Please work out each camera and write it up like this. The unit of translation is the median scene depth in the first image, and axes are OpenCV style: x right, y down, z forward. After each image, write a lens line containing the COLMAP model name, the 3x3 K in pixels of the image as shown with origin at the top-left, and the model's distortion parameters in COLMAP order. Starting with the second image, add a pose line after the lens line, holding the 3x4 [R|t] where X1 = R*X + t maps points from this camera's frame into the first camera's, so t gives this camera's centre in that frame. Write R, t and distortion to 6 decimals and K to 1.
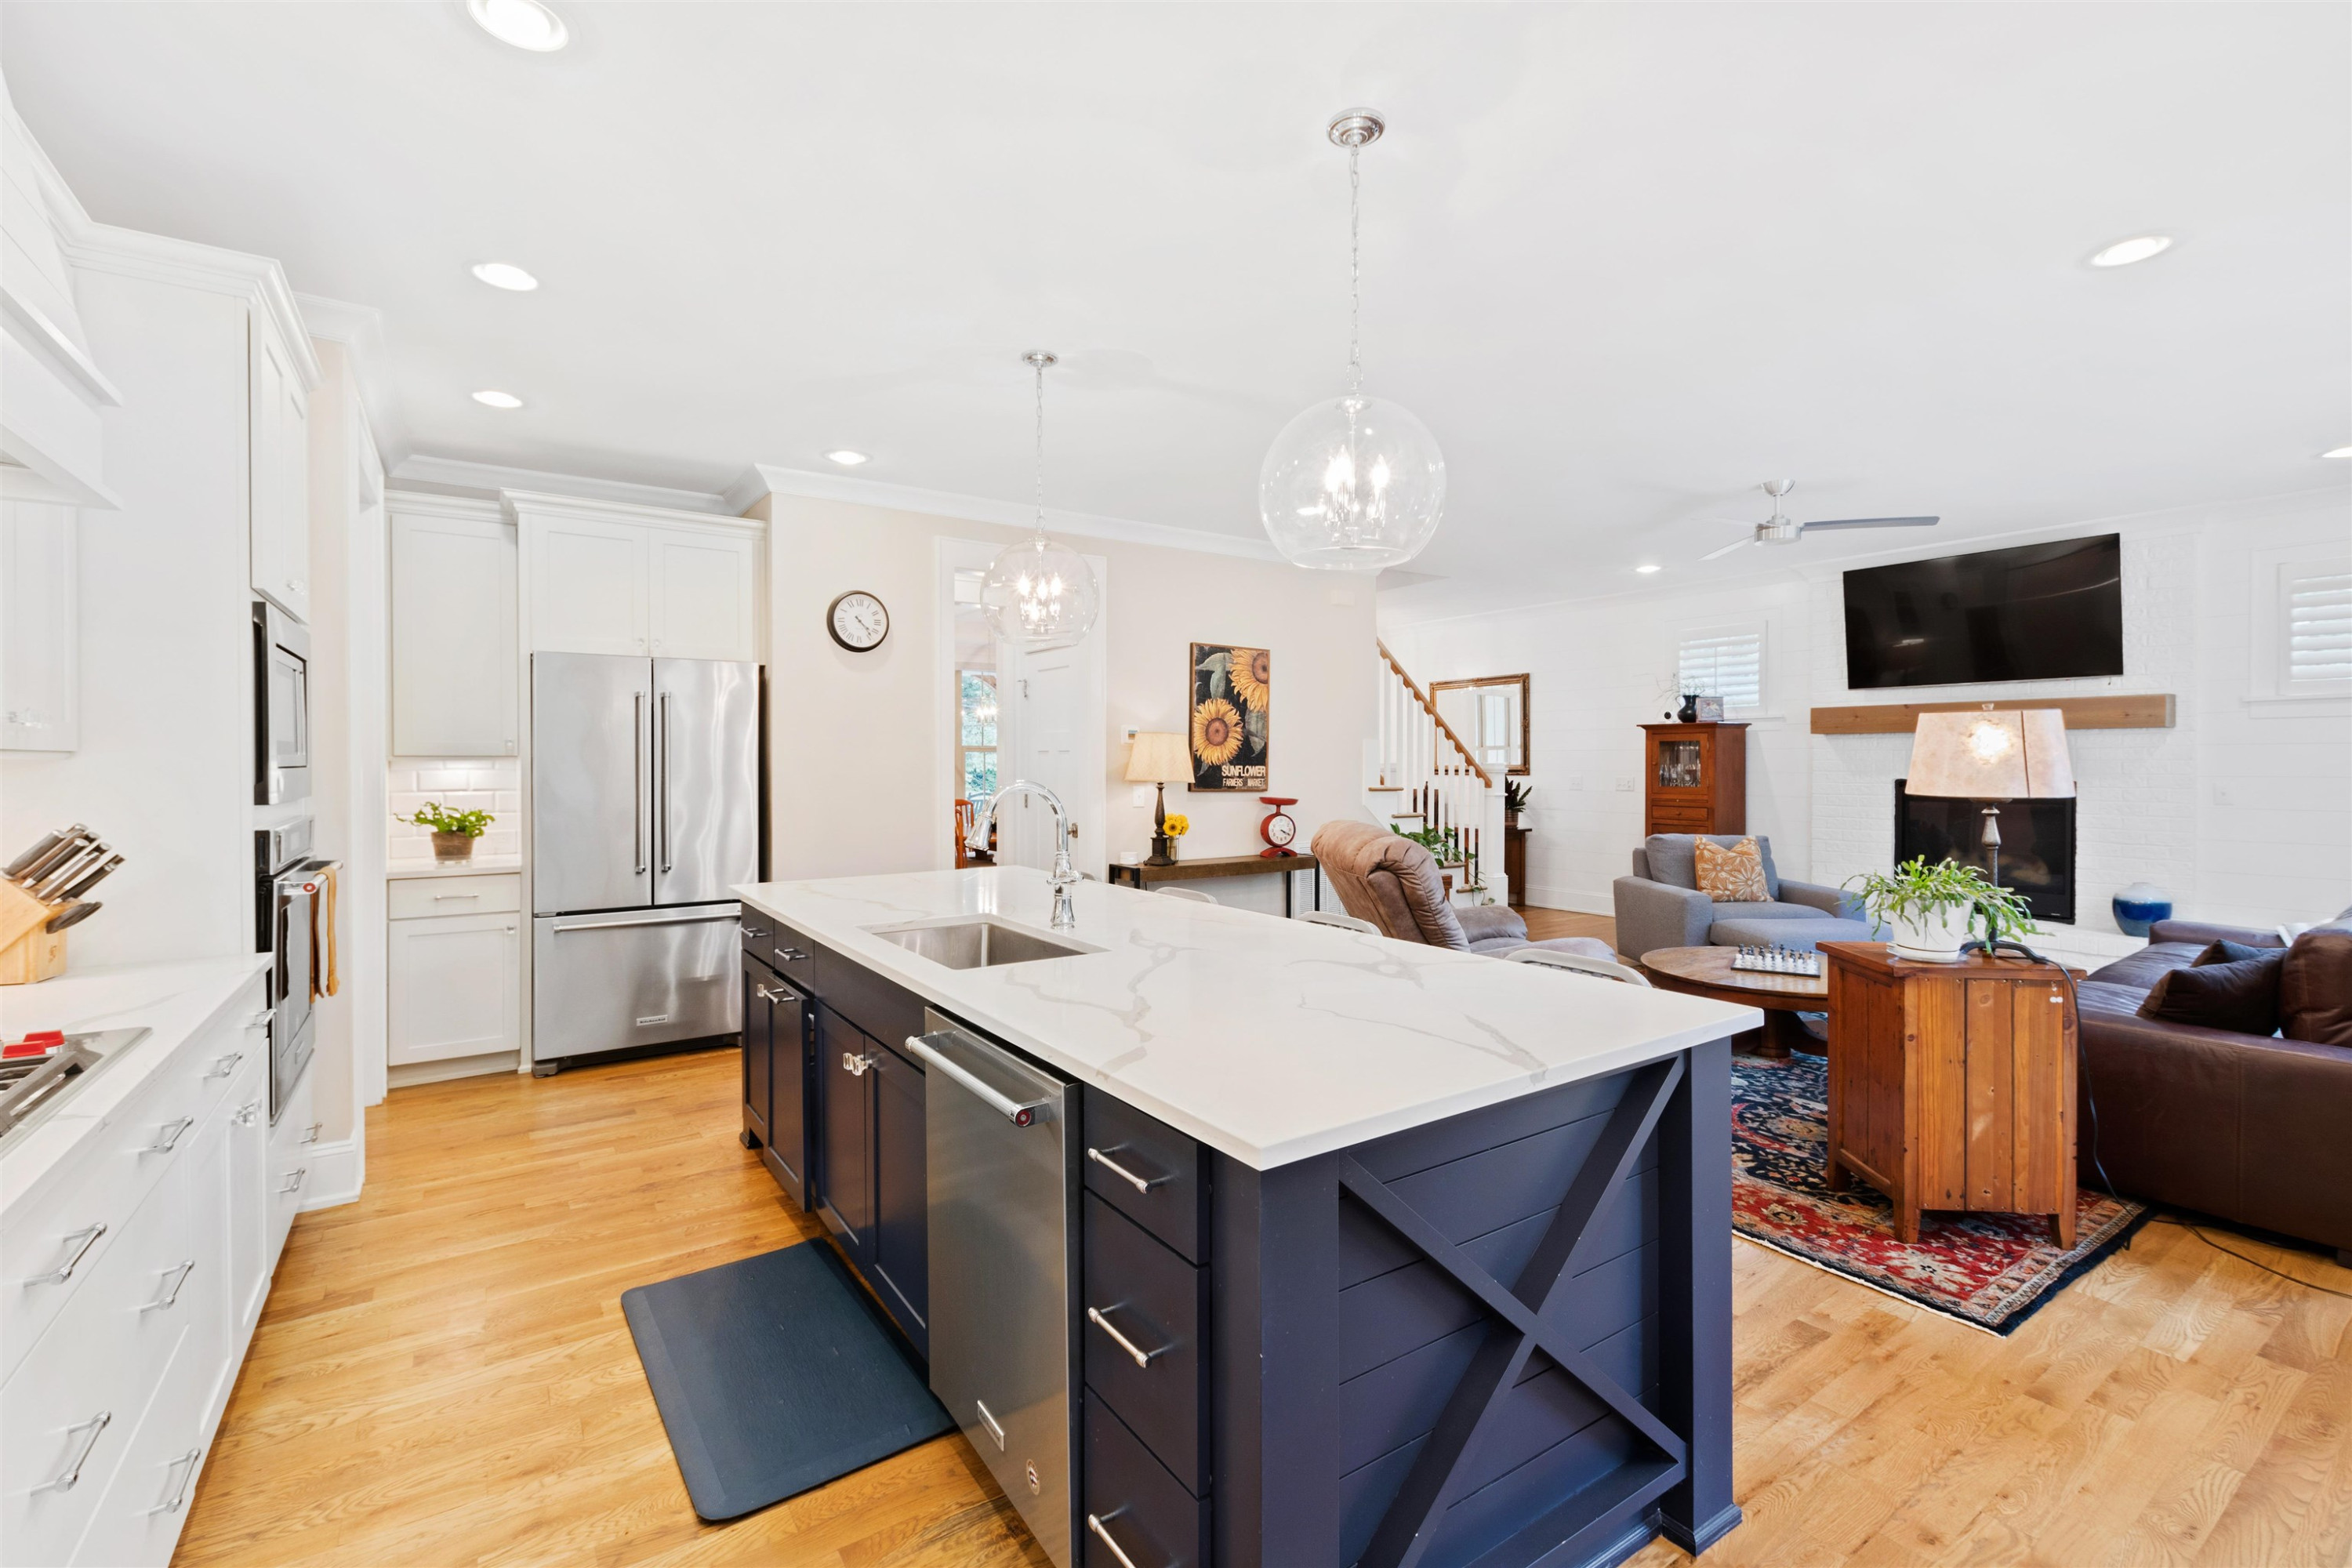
lens RADIAL K [[1030.8, 0, 1174.8], [0, 1030.8, 764.9], [0, 0, 1]] dist [0.007198, -0.001317]
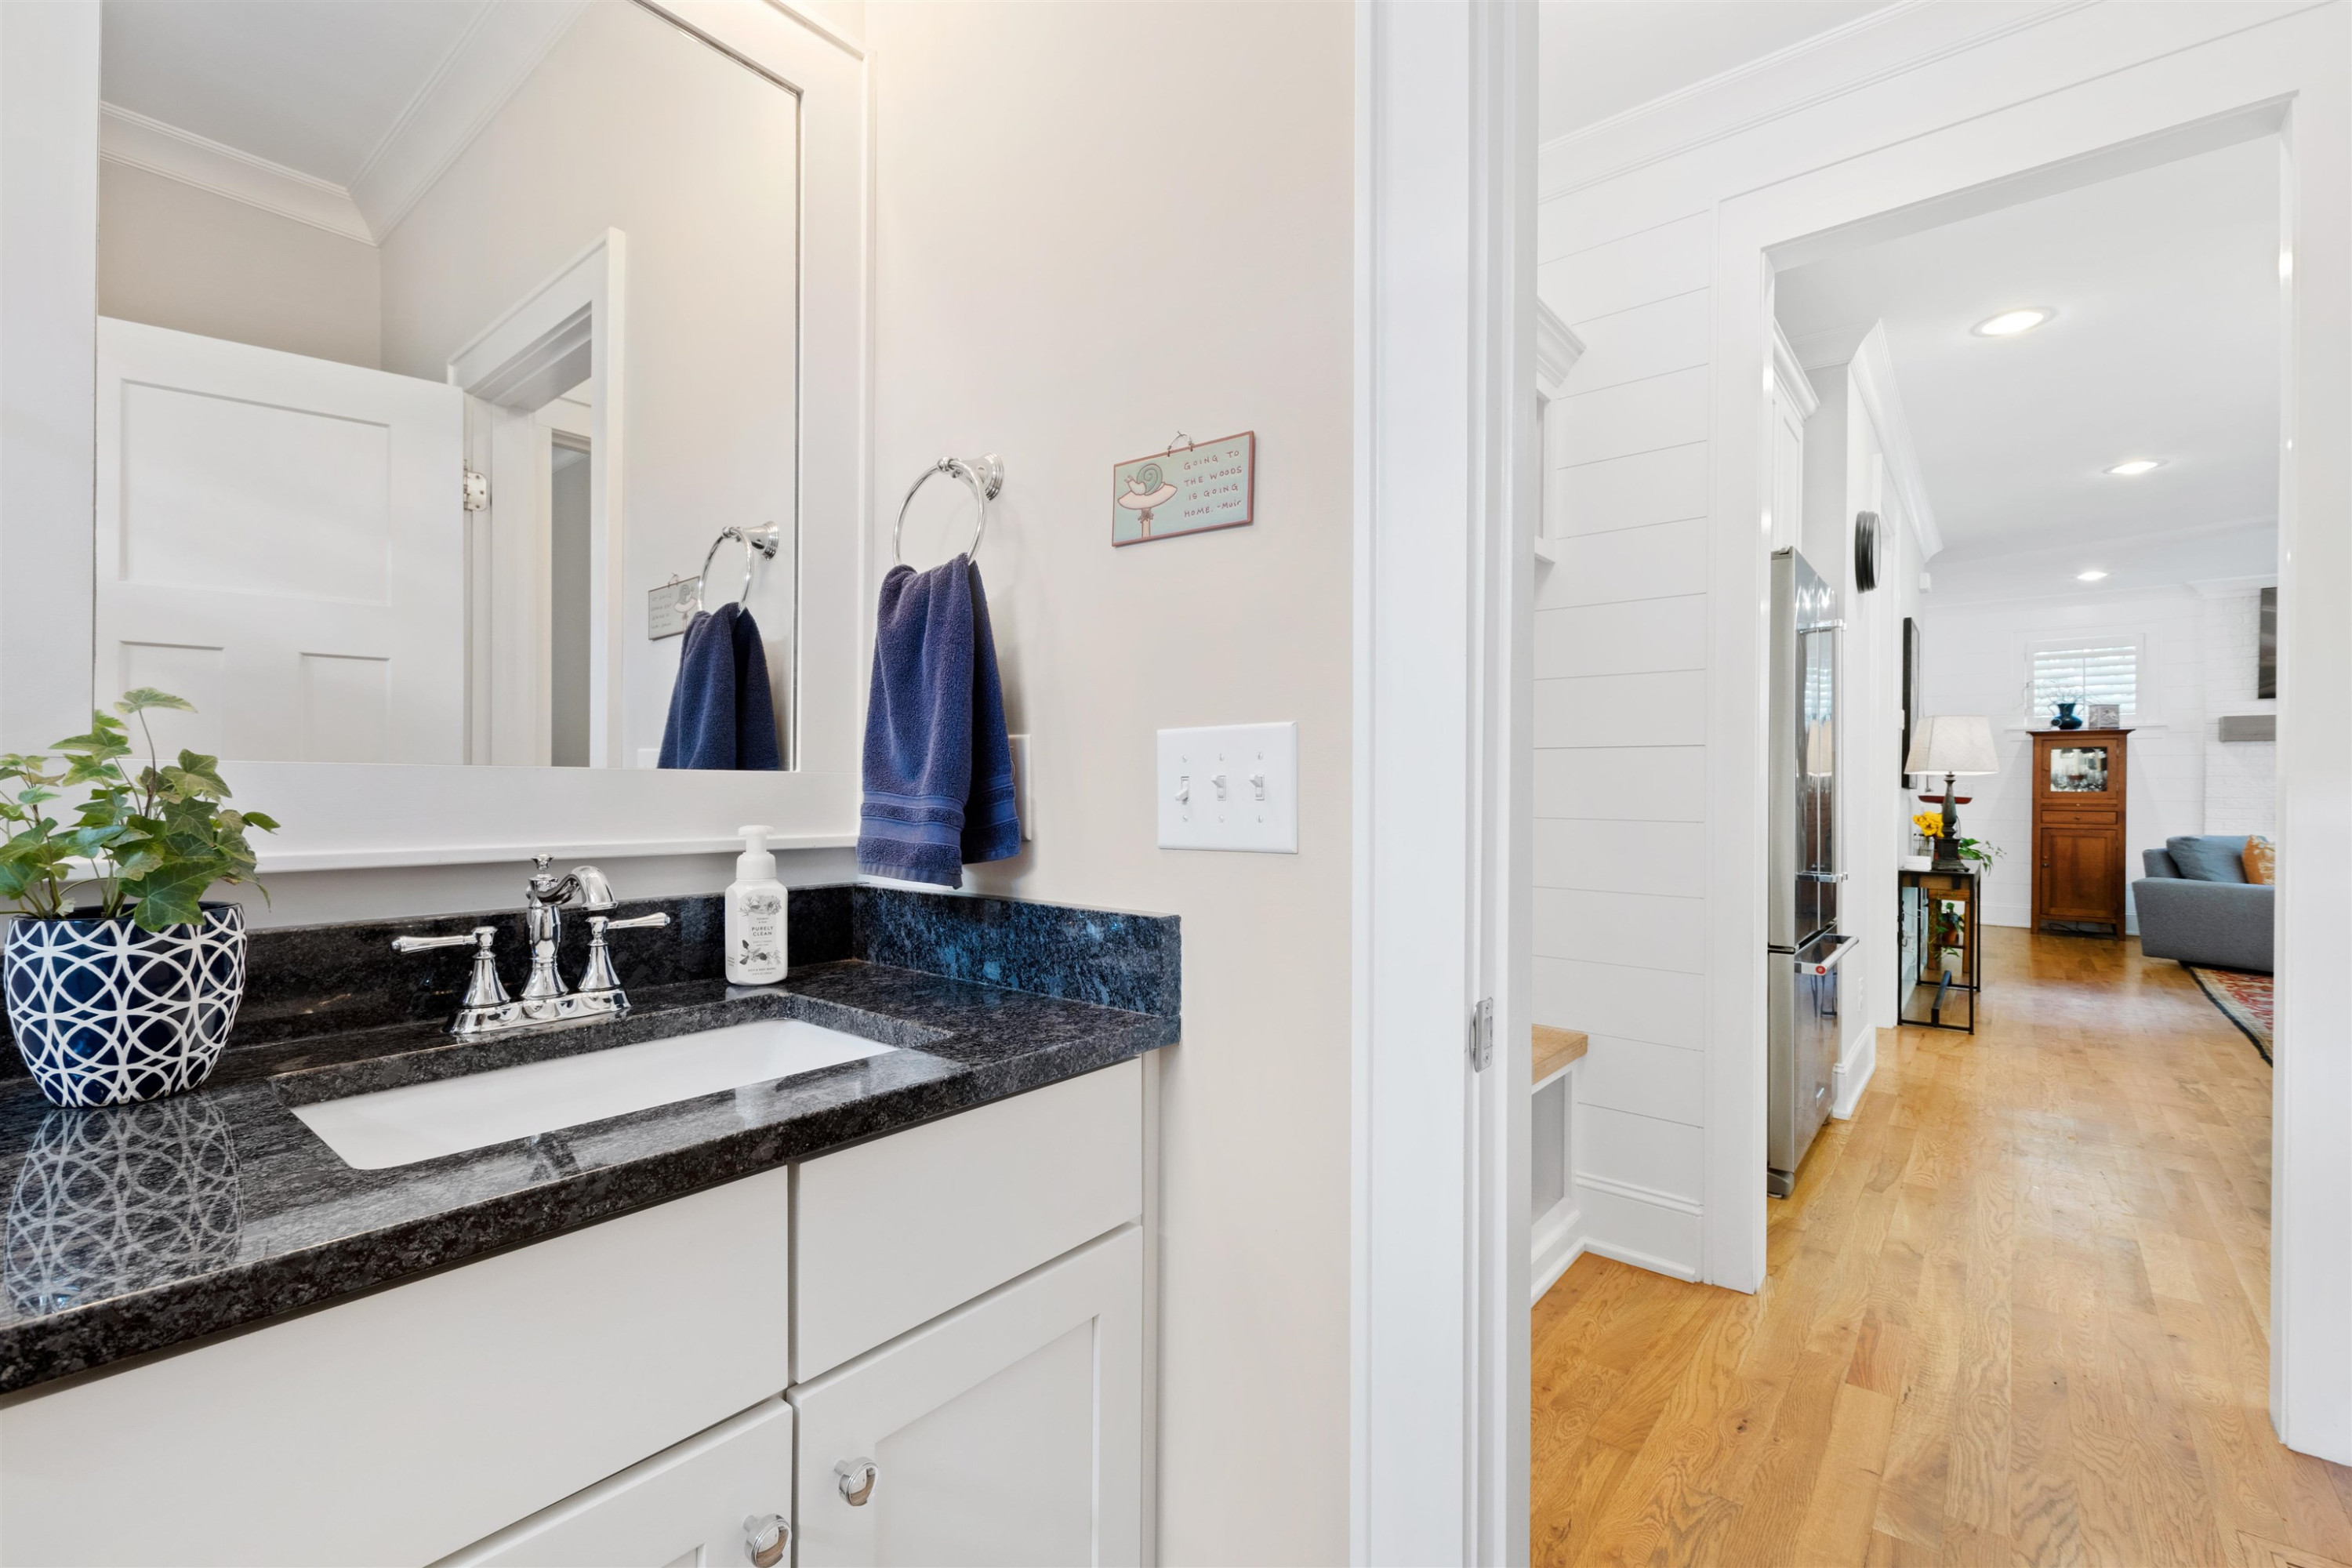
lens RADIAL K [[1030.8, 0, 1177.3], [0, 1030.8, 782.6], [0, 0, 1]] dist [0.007198, -0.001317]
pose [[0.957847, 0.009308, 0.287128, -0.722219], [-0.006524, 0.999922, -0.010653, 0.031274], [-0.287204, 0.008331, 0.957833, 0.298913]]
